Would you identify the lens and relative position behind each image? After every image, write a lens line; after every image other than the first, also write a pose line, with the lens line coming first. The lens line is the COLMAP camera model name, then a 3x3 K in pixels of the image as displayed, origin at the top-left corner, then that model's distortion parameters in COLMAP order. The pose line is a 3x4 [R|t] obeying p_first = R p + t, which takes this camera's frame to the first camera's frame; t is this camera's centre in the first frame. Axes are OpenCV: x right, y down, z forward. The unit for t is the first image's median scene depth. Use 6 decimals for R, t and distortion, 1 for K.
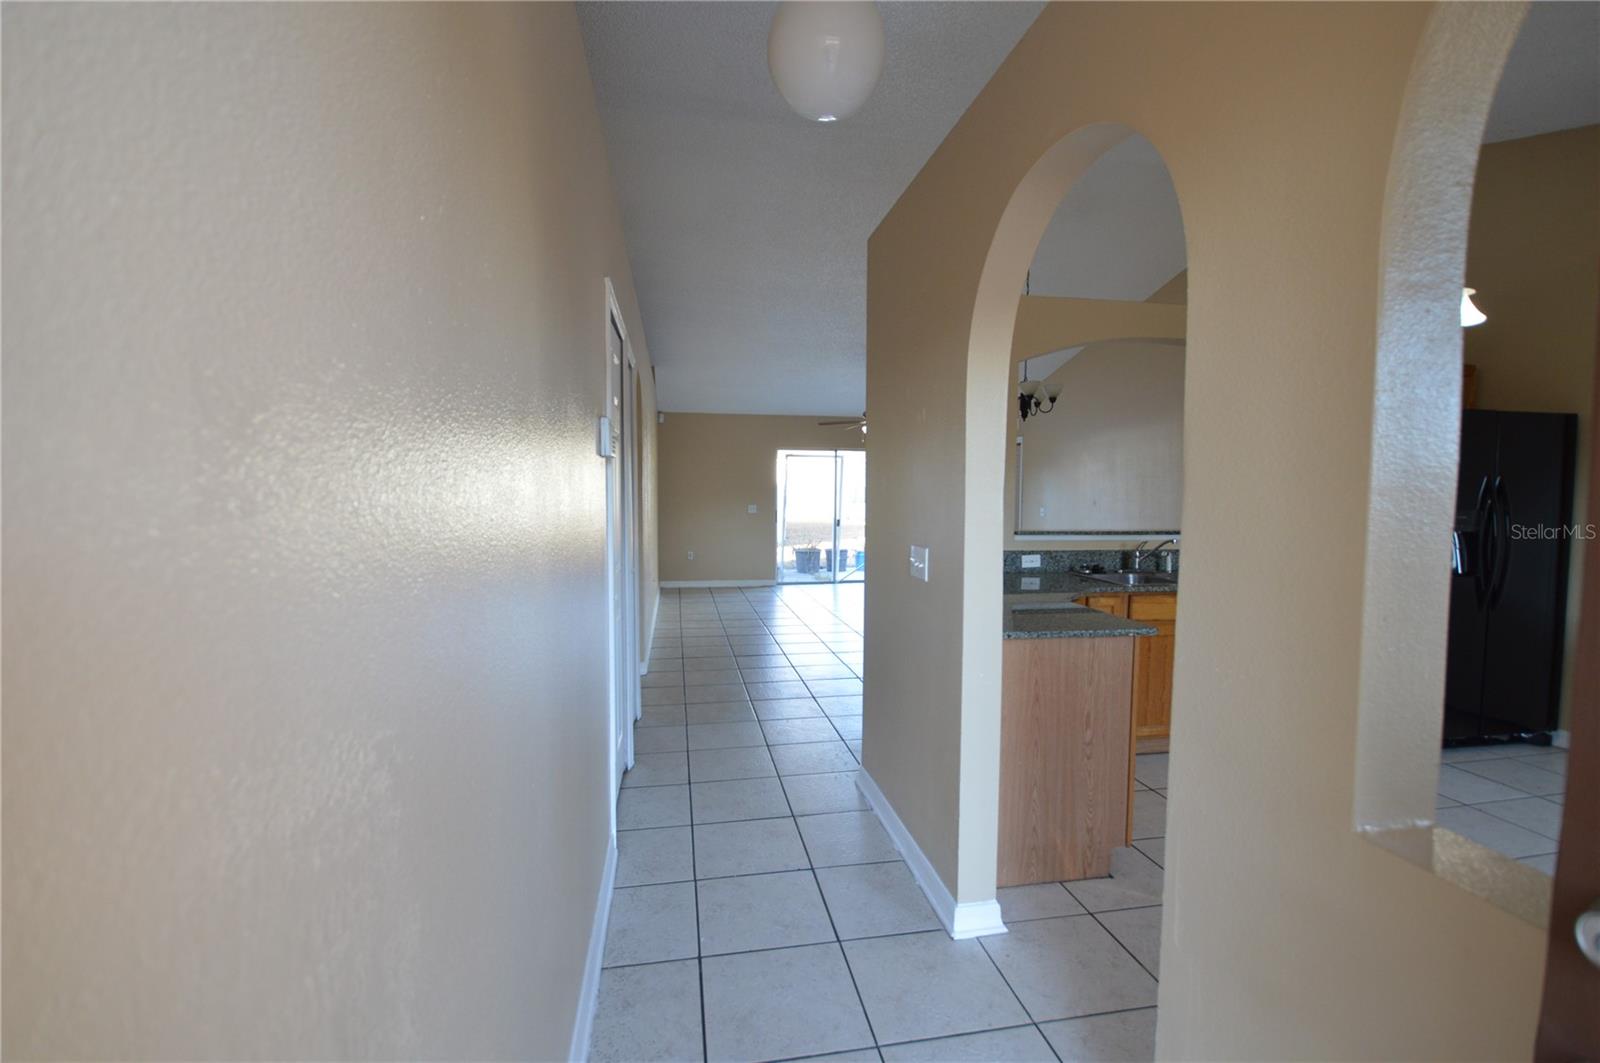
lens RADIAL K [[711.2, 0, 805.5], [0, 711.2, 541.0], [0, 0, 1]] dist [0.001306, -0.007173]
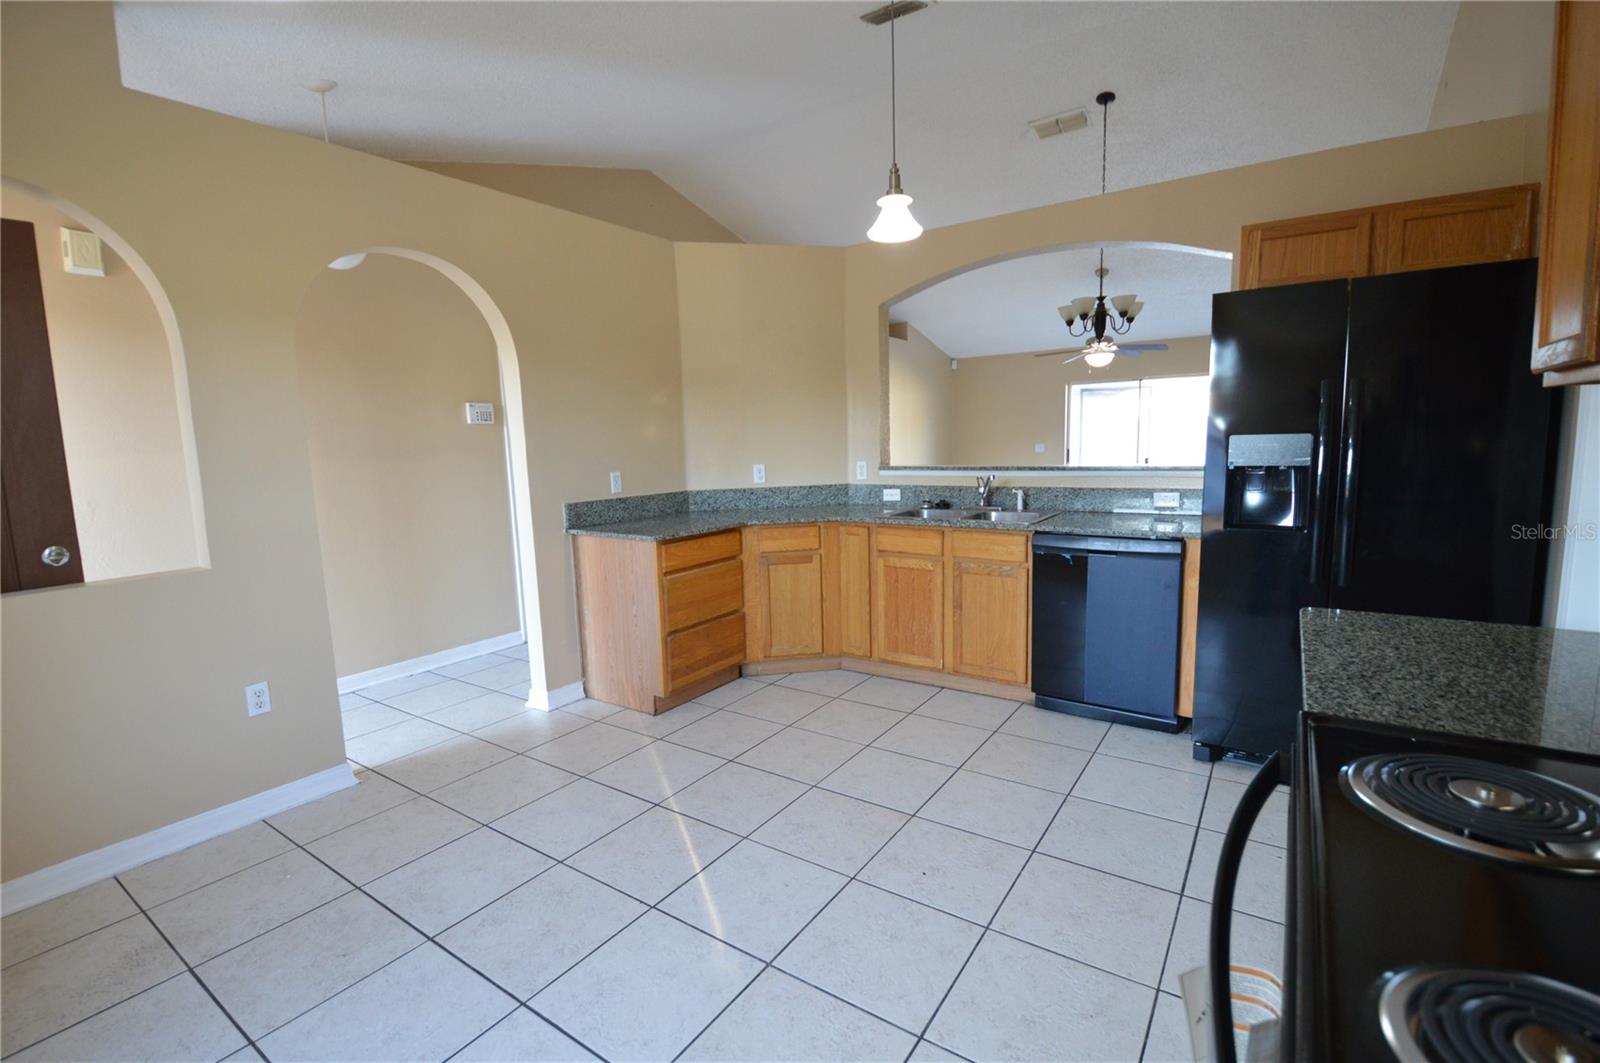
lens RADIAL K [[711.2, 0, 805.5], [0, 711.2, 541.0], [0, 0, 1]] dist [0.001306, -0.007173]
pose [[0.717736, 0.069906, -0.692798, 0.969587], [-0.013516, 0.996159, 0.086514, 0.006796], [0.696184, -0.052731, 0.715924, 0.142375]]
